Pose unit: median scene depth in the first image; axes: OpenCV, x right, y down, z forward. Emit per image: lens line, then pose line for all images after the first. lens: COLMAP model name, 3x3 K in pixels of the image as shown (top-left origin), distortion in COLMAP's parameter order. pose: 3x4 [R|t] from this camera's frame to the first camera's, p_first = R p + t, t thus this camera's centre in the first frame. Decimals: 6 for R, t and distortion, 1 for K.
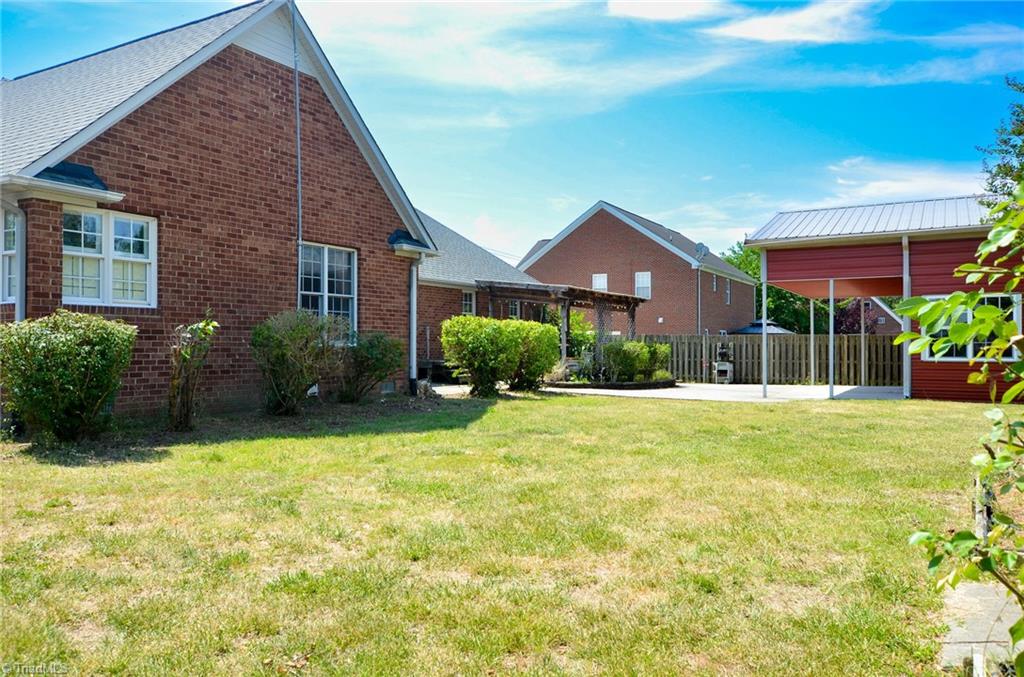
lens RADIAL K [[752.0, 0, 509.4], [0, 752.0, 338.5], [0, 0, 1]] dist [-0.025683, 0.009133]
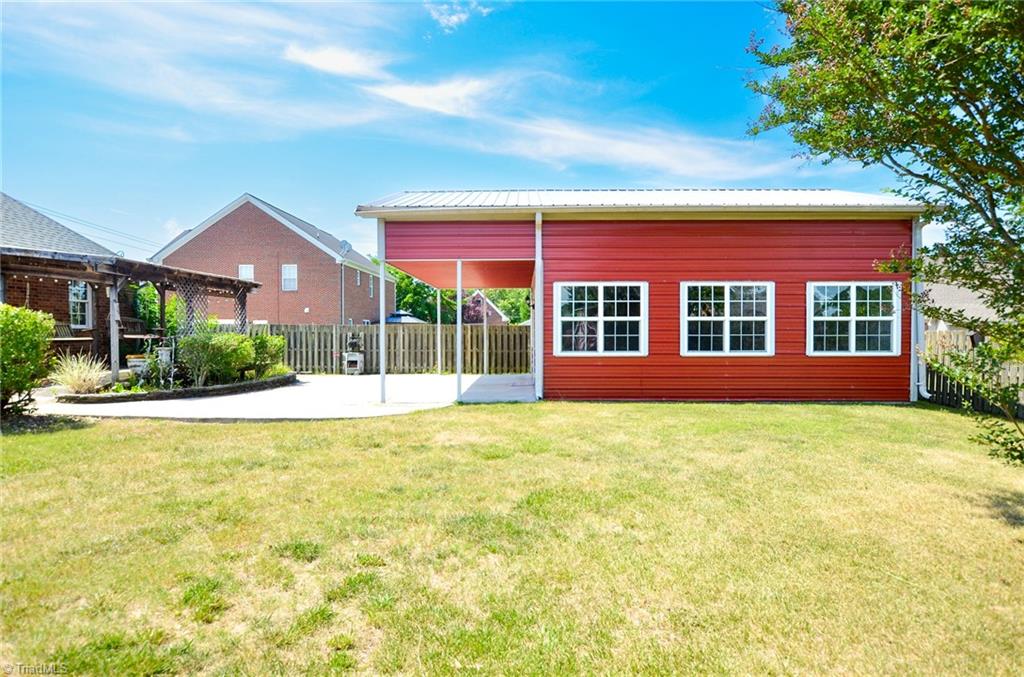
lens RADIAL K [[559.7, 0, 510.3], [0, 559.7, 333.6], [0, 0, 1]] dist [-0.000991, -0.000538]
pose [[0.873800, -0.006075, 0.486247, 0.110003], [-0.000926, 0.999899, 0.014158, -0.003727], [-0.486284, -0.012821, 0.873707, 0.266644]]
